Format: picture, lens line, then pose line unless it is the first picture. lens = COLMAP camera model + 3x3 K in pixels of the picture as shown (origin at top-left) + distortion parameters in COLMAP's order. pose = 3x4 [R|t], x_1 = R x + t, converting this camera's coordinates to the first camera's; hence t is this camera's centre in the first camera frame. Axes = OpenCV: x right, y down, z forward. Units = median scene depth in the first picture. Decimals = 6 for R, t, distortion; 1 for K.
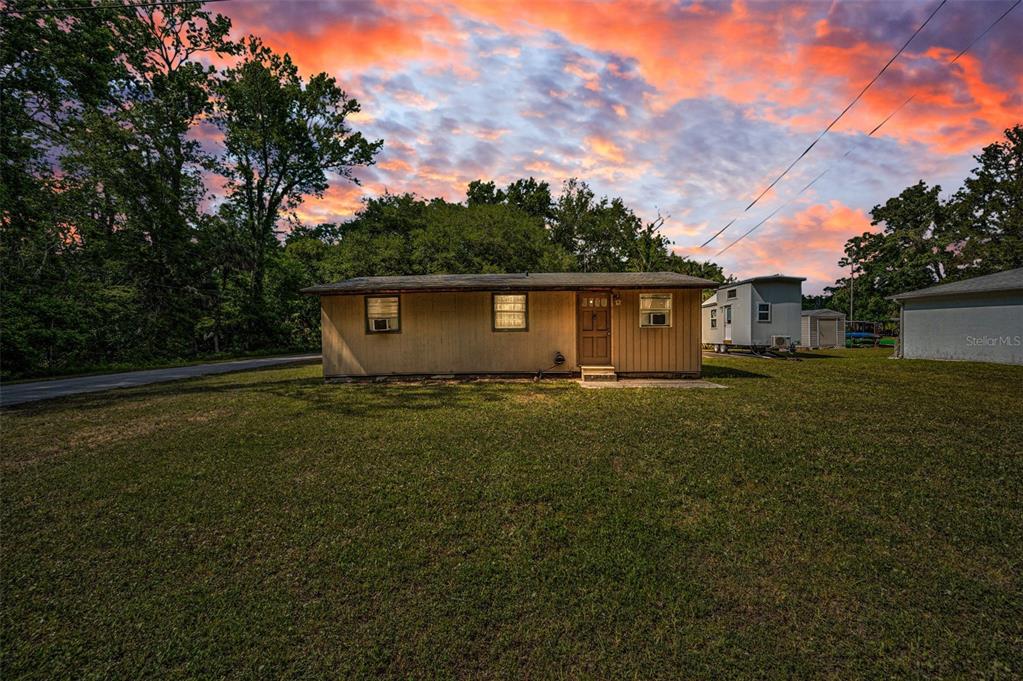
lens RADIAL K [[409.6, 0, 524.9], [0, 409.6, 335.2], [0, 0, 1]] dist [-0.002819, 0.001702]
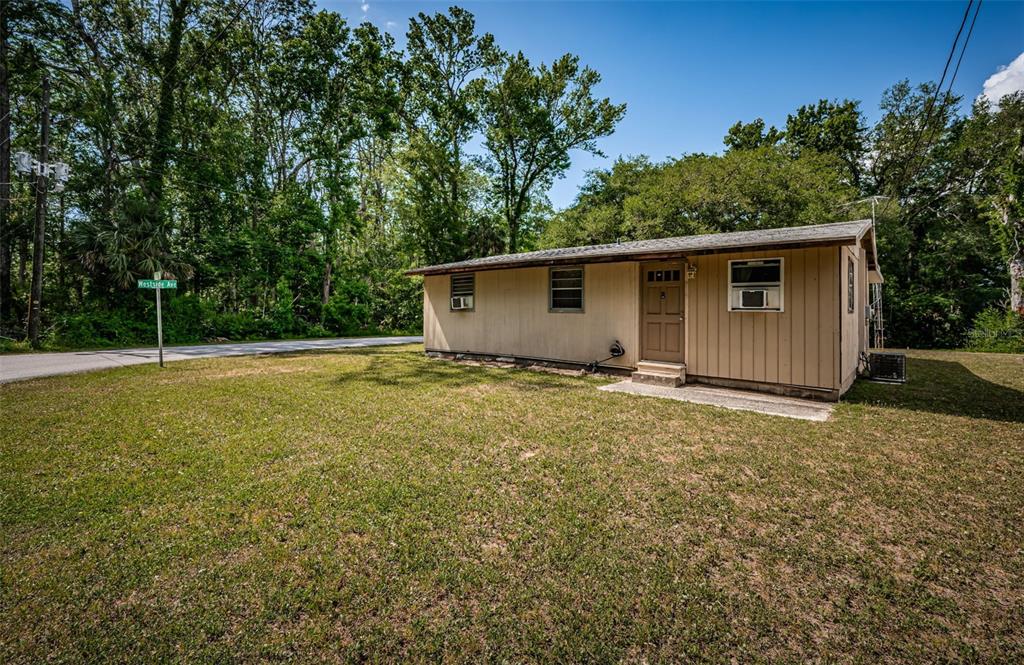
lens RADIAL K [[458.2, 0, 511.1], [0, 458.2, 303.6], [0, 0, 1]] dist [0.001408, -0.002269]
pose [[0.770772, 0.011098, -0.637014, 0.475618], [-0.027303, 0.999505, -0.015623, -0.009706], [0.636525, 0.029434, 0.770694, 0.202525]]
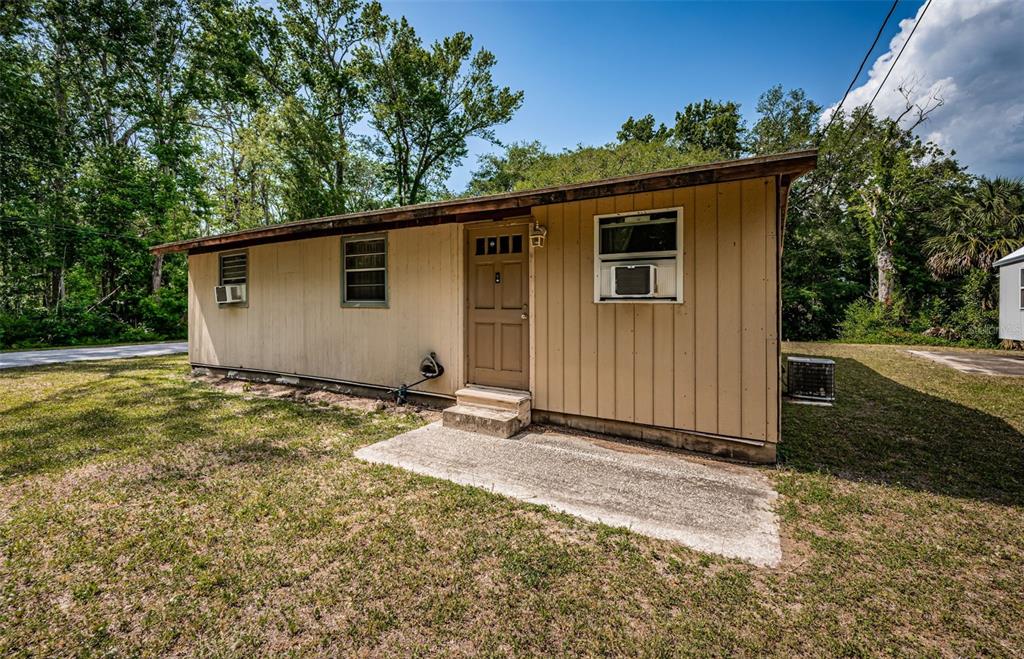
lens RADIAL K [[441.4, 0, 508.7], [0, 441.4, 302.9], [0, 0, 1]] dist [0.003263, -0.002532]
pose [[0.873932, 0.011441, -0.485914, 0.406768], [-0.018825, 0.999770, -0.010317, -0.012605], [0.485684, 0.018163, 0.873946, 0.589084]]
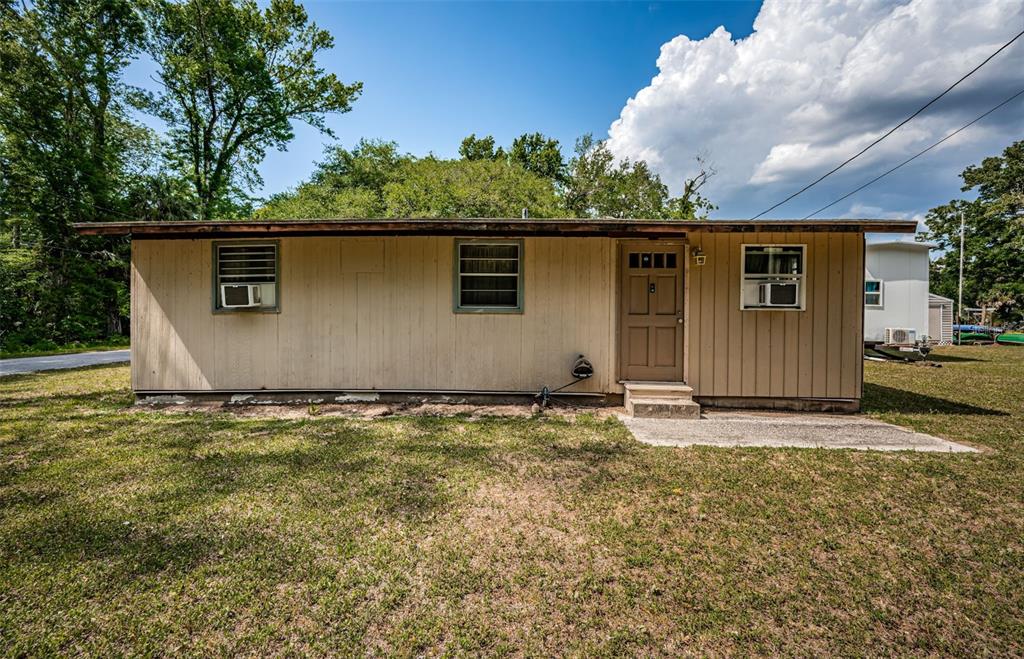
lens RADIAL K [[441.4, 0, 527.1], [0, 441.4, 312.7], [0, 0, 1]] dist [0.003263, -0.002532]
pose [[0.999821, 0.017473, -0.007315, 0.017597], [-0.017599, 0.999691, -0.017567, -0.000829], [0.007006, 0.017693, 0.999819, 0.441383]]
